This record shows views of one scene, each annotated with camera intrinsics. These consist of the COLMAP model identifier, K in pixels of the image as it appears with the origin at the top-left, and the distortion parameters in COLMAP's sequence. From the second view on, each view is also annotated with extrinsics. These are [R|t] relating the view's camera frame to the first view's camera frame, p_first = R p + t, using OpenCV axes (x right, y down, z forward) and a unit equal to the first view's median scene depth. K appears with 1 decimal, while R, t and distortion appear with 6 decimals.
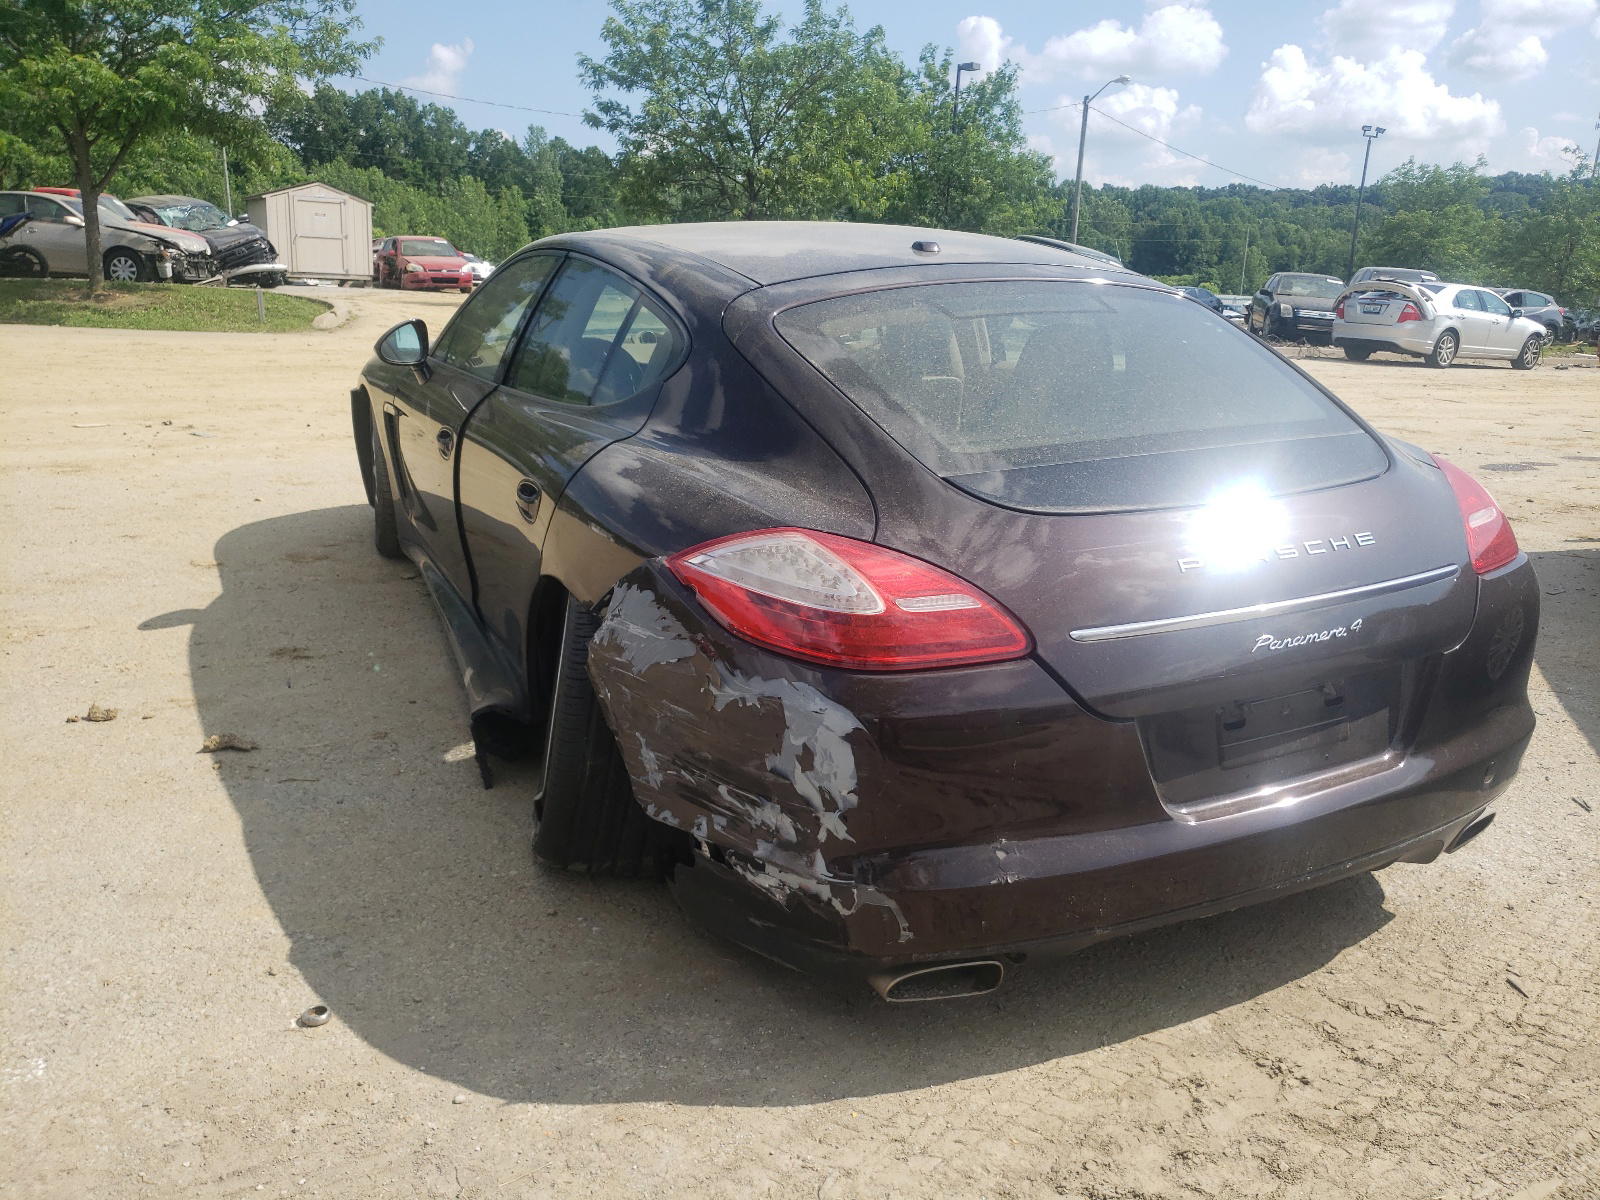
lens RADIAL K [[1238.4, 0, 831.5], [0, 1238.4, 598.3], [0, 0, 1]] dist [0.027601, 0.006763]
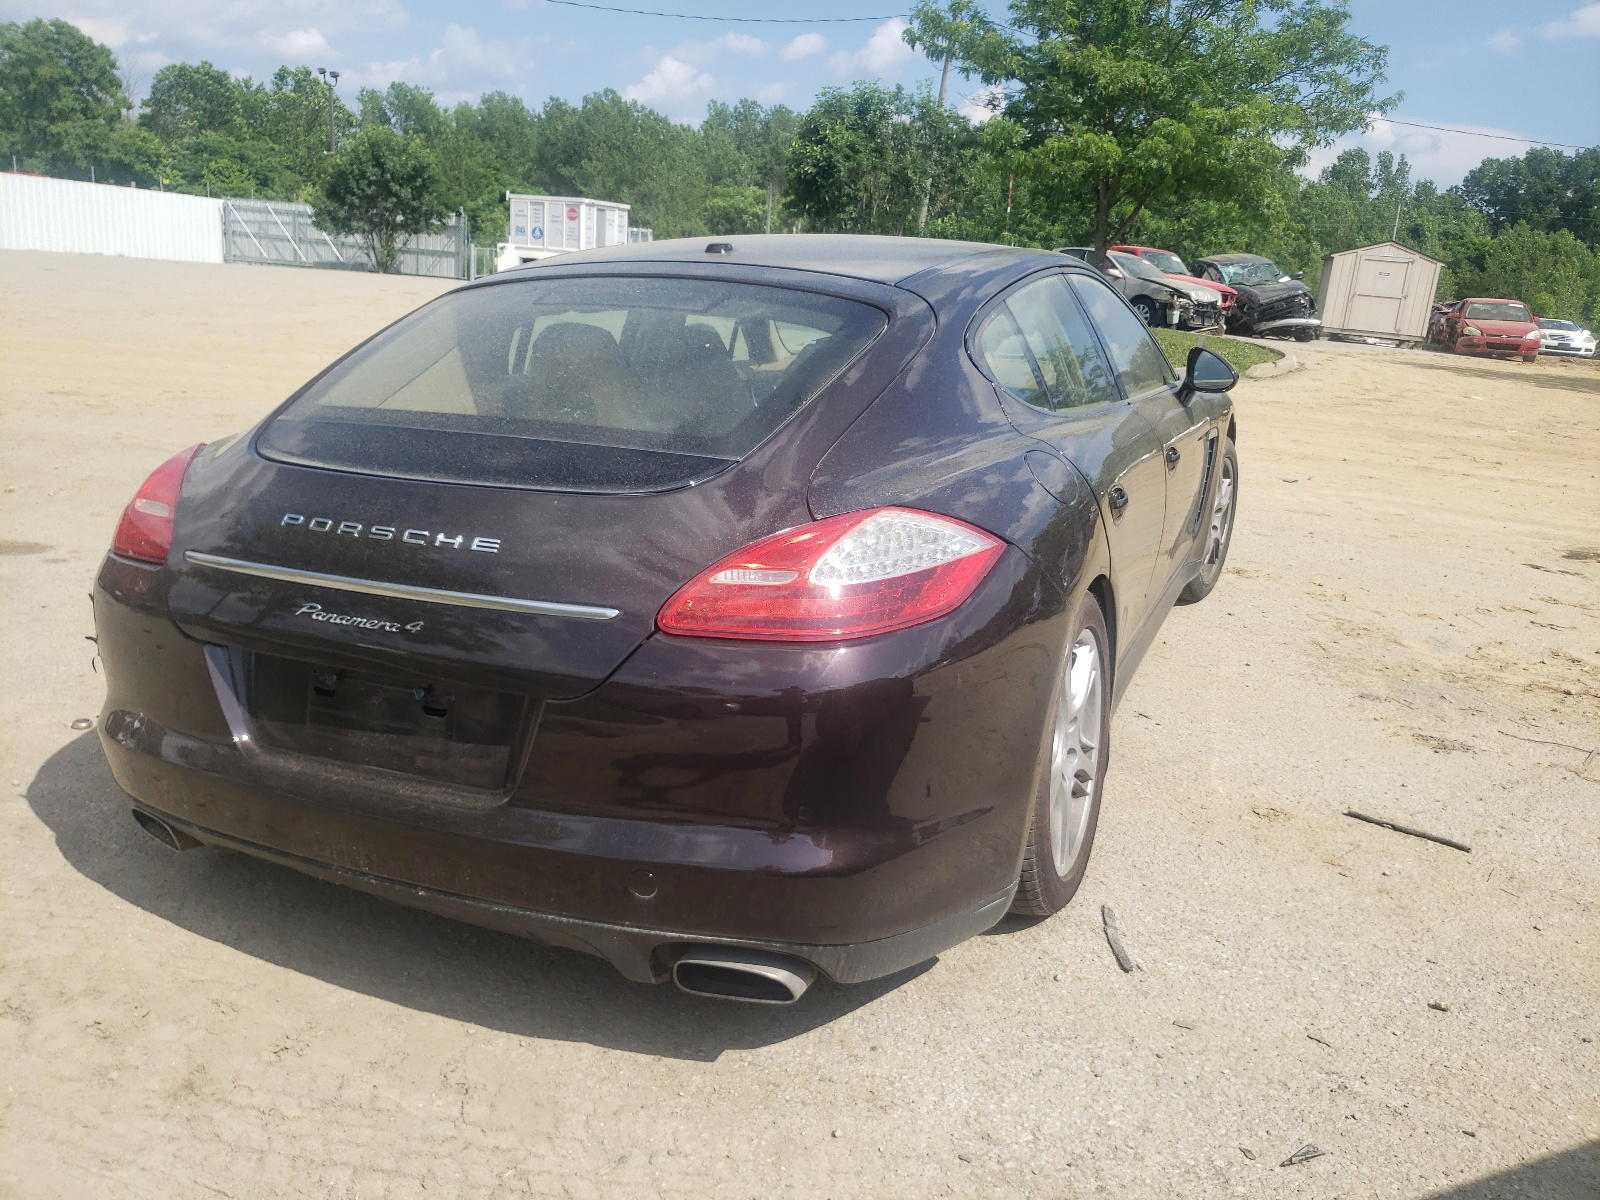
lens RADIAL K [[1238.4, 0, 831.5], [0, 1238.4, 598.3], [0, 0, 1]] dist [0.027601, 0.006763]
pose [[0.662189, 0.217387, -0.717112, 0.111675], [-0.250568, 0.966143, 0.061502, -0.011764], [0.706203, 0.138960, 0.694239, 0.049416]]
